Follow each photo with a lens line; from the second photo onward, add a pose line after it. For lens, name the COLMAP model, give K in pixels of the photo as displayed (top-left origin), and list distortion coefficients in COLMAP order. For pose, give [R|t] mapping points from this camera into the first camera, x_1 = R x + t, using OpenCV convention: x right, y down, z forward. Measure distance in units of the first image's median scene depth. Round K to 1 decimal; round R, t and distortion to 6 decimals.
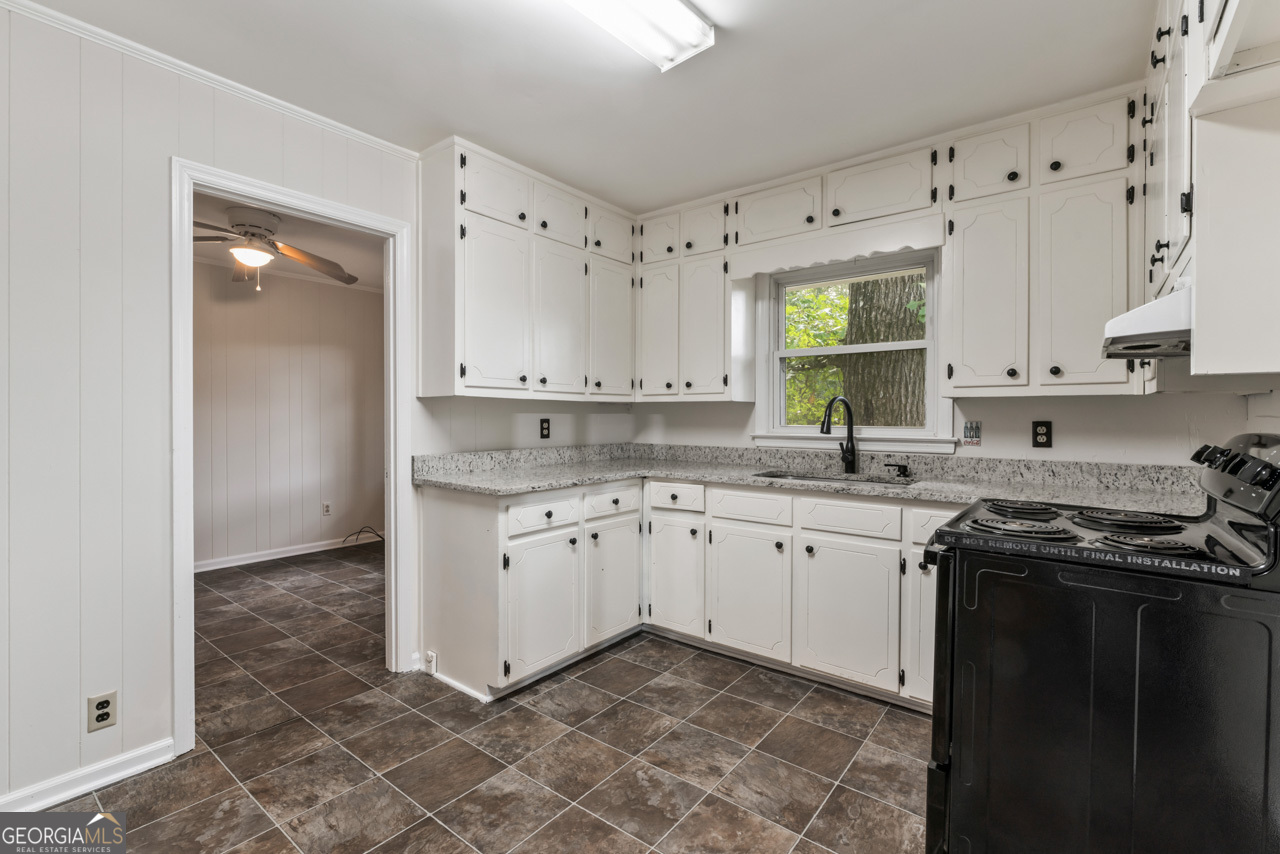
lens RADIAL K [[583.5, 0, 640.0], [0, 583.5, 427.0], [0, 0, 1]] dist [0.000461, -0.000135]
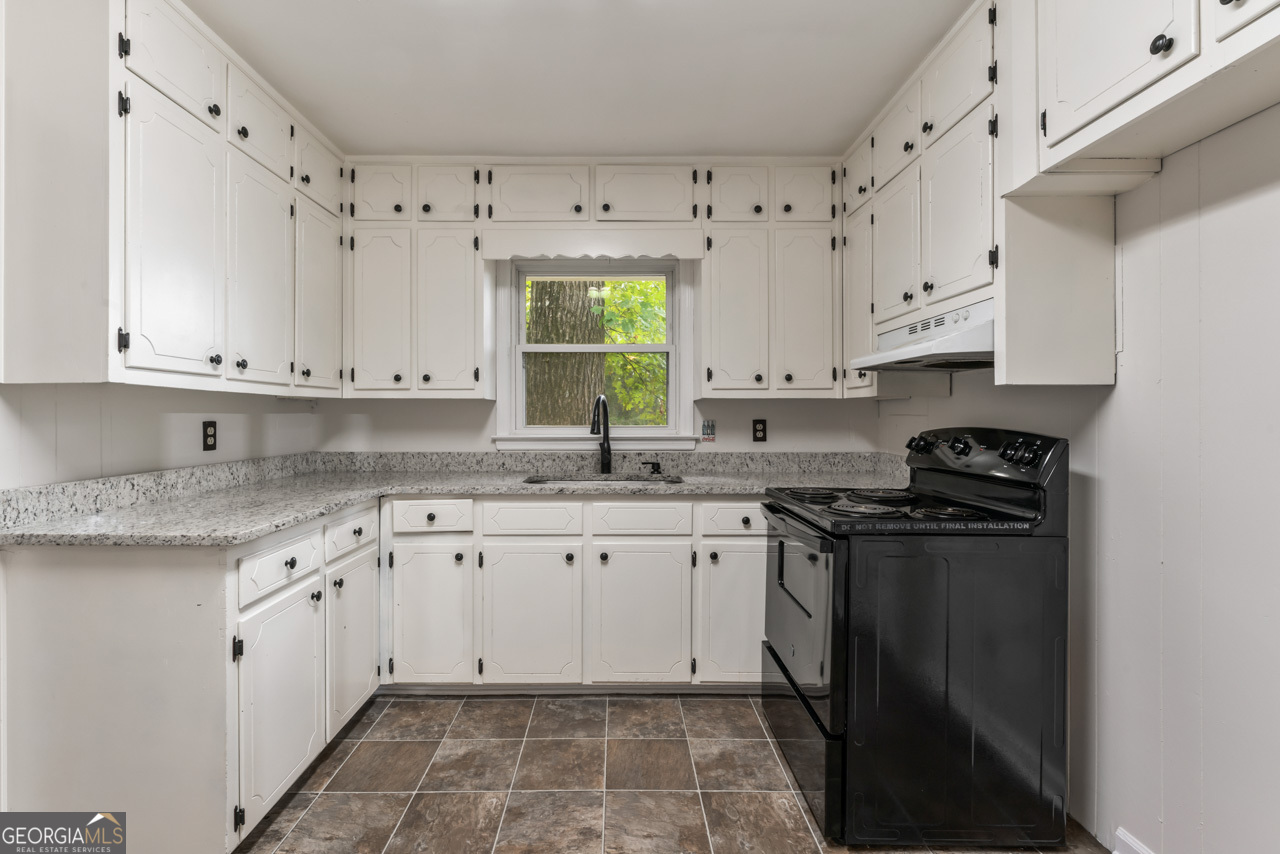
lens RADIAL K [[598.4, 0, 634.3], [0, 598.4, 420.8], [0, 0, 1]] dist [-0.001475, -0.000593]
pose [[0.779570, -0.008555, 0.626256, -0.253264], [0.014794, 0.999879, -0.004757, -0.004898], [-0.626140, 0.012973, 0.779603, 0.191331]]
